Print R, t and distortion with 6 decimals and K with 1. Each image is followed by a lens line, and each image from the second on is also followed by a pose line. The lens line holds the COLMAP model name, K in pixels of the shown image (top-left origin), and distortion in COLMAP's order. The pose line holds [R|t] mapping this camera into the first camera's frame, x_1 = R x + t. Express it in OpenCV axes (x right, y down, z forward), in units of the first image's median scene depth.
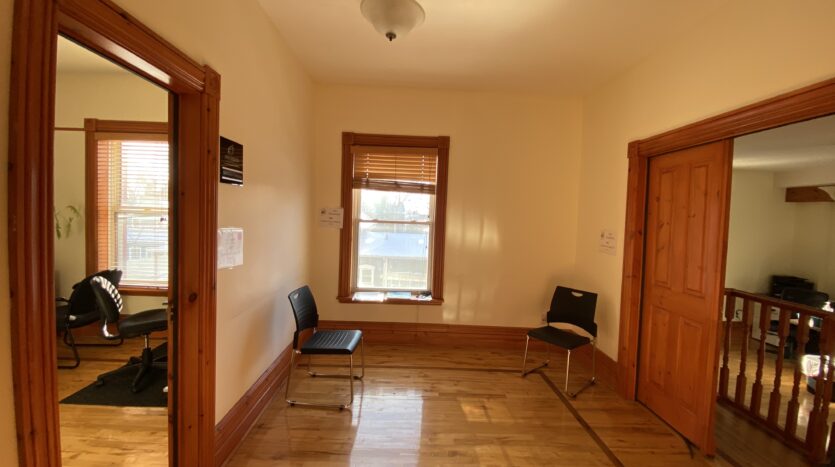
lens RADIAL K [[336.5, 0, 417.5], [0, 336.5, 233.5], [0, 0, 1]] dist [-0.000017, -0.000005]
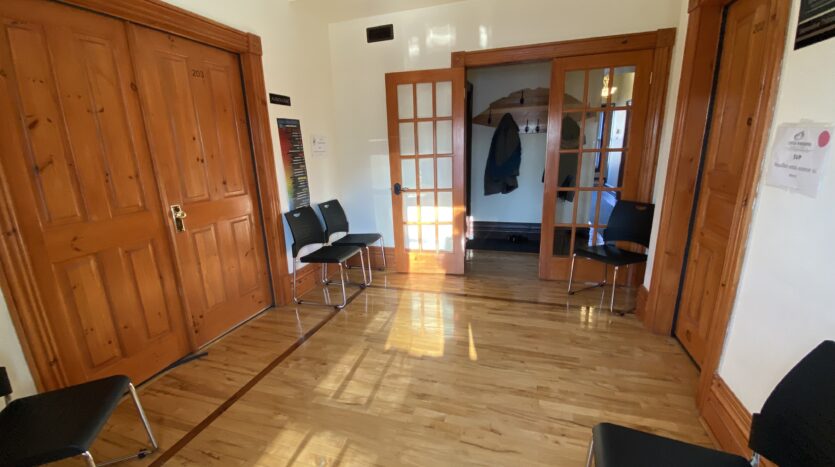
lens RADIAL K [[354.2, 0, 417.5], [0, 354.2, 233.5], [0, 0, 1]] dist [0.000281, 0.000022]
pose [[-0.941990, -0.090976, 0.323077, -0.116791], [0.009943, 0.954579, 0.297793, -0.019634], [-0.335495, 0.283730, -0.898299, 1.477263]]
